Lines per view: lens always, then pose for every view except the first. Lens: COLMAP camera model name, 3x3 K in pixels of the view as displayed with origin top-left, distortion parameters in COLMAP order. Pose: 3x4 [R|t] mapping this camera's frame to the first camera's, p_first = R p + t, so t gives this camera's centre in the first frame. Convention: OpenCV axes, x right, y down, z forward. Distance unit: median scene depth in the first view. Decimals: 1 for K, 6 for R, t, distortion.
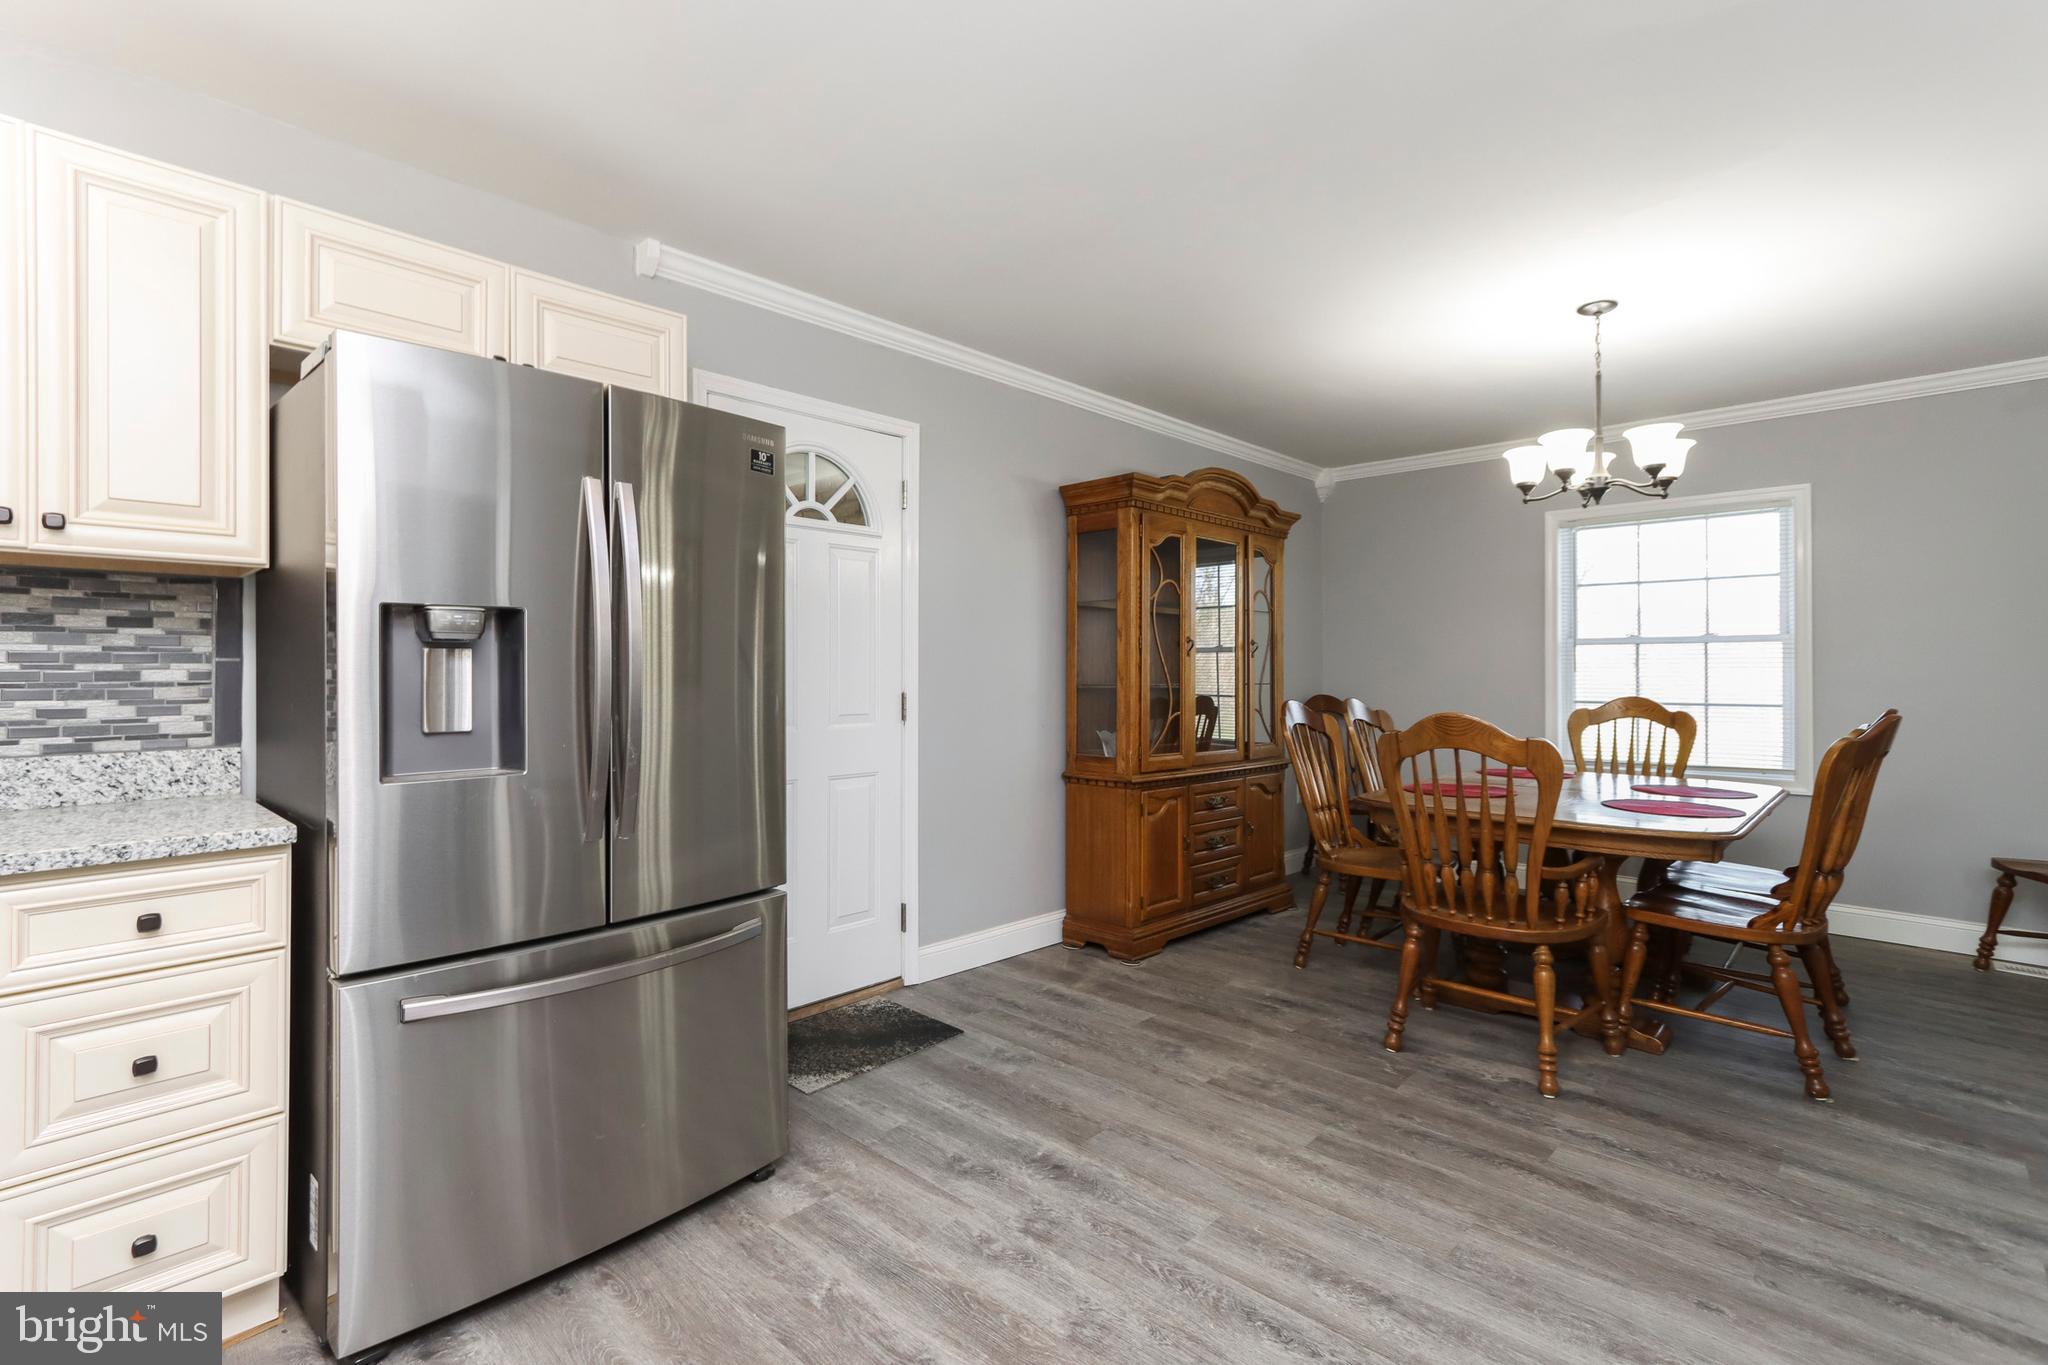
lens RADIAL K [[938.9, 0, 1015.9], [0, 938.9, 651.6], [0, 0, 1]] dist [0.001815, 0.002457]
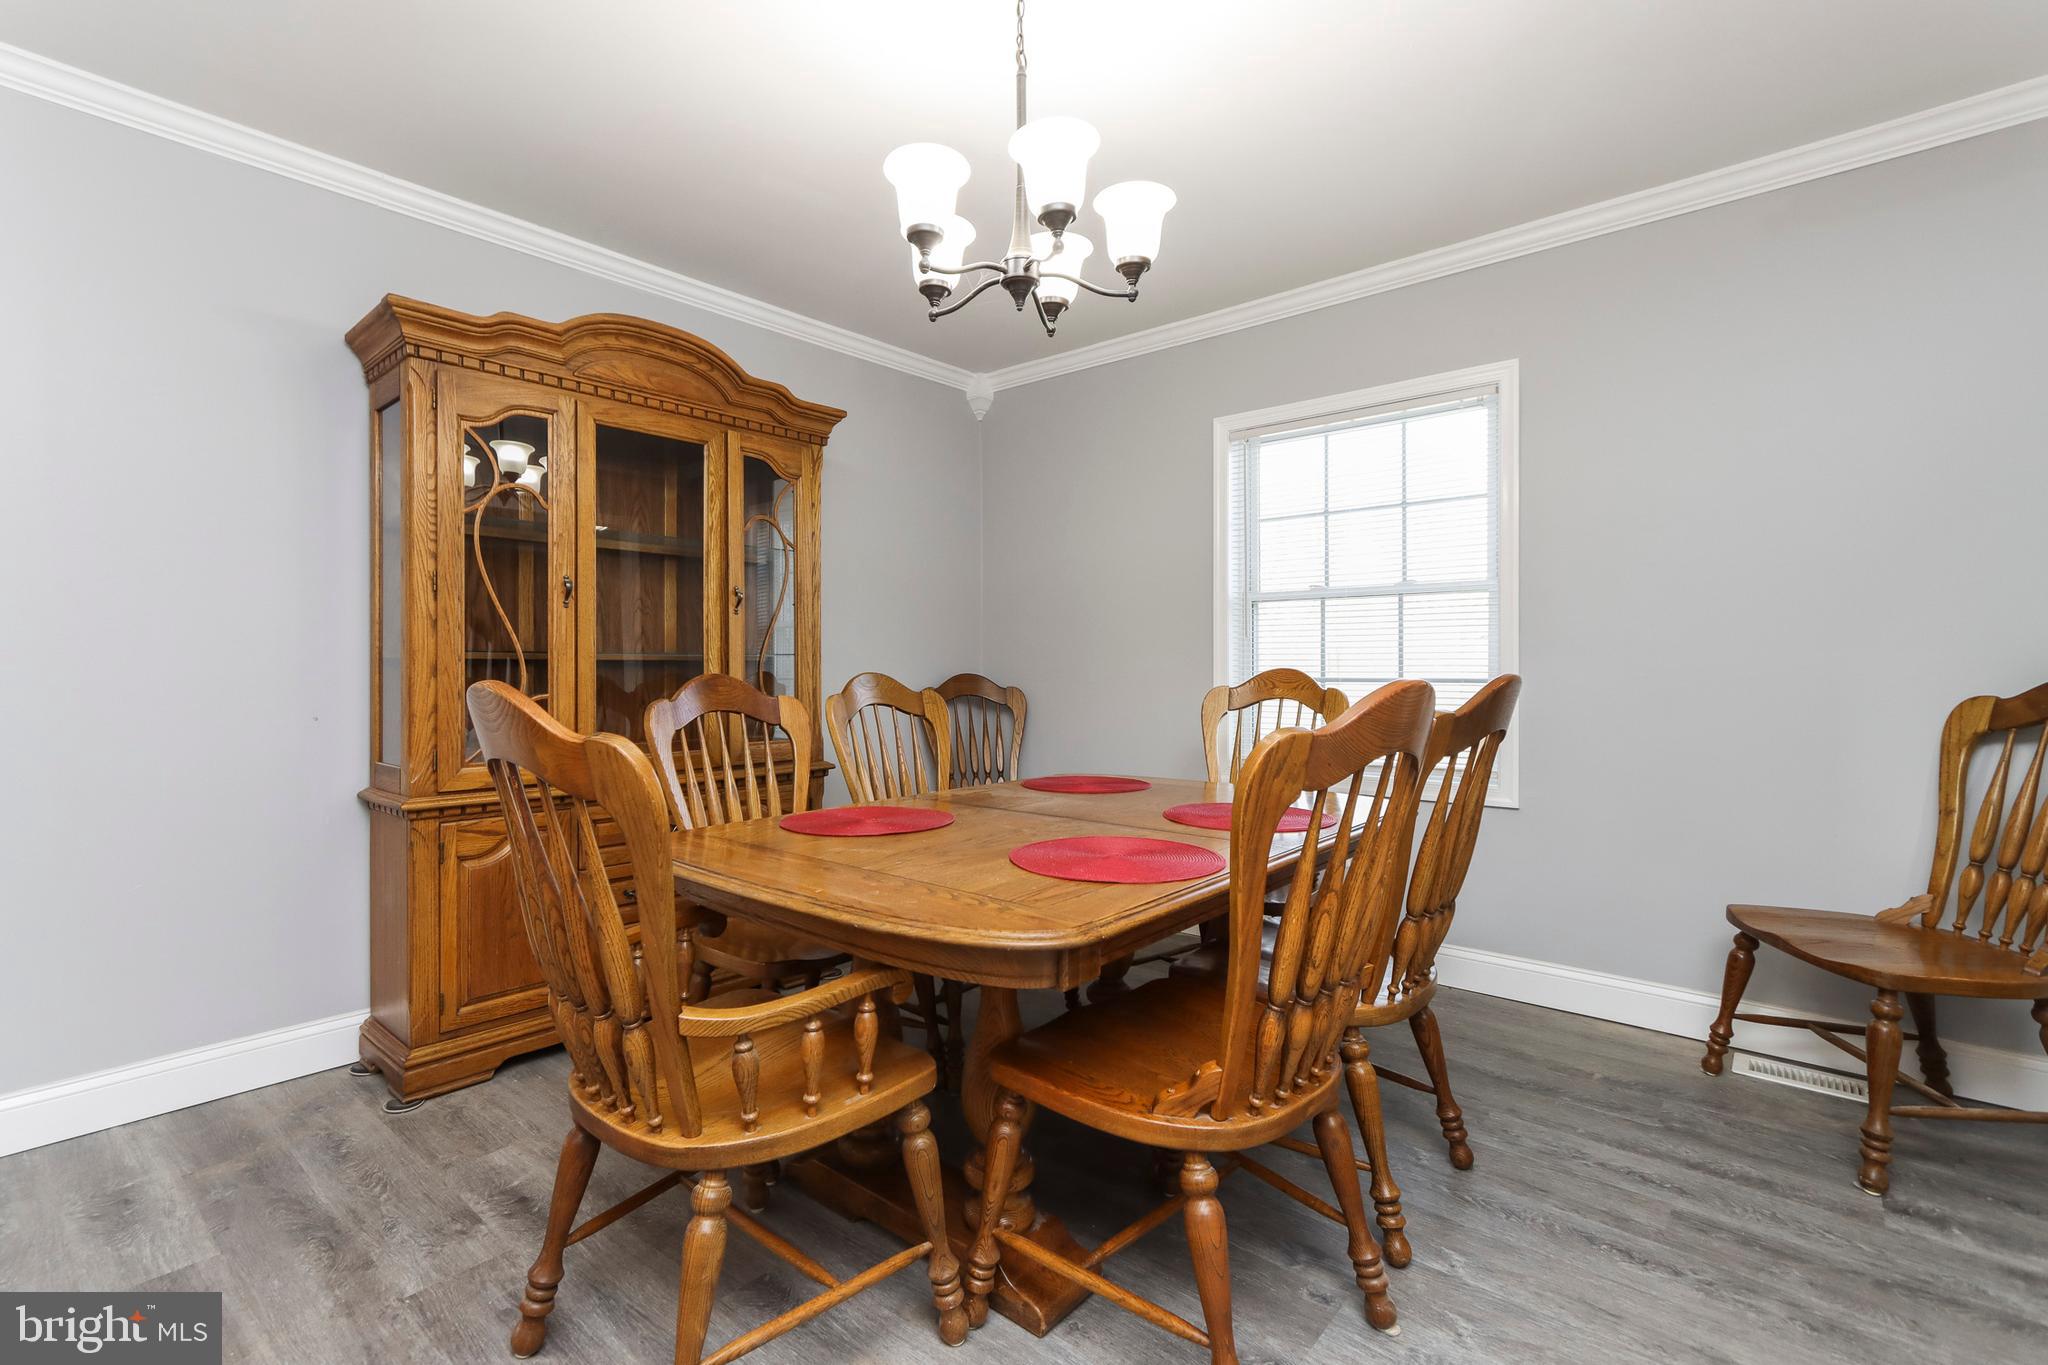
lens RADIAL K [[938.9, 0, 1029.0], [0, 938.9, 661.1], [0, 0, 1]] dist [0.001815, 0.002457]
pose [[0.997632, -0.003891, 0.068664, 0.469625], [0.002576, 0.999812, 0.019229, 0.031463], [-0.068726, -0.019007, 0.997455, 0.355725]]
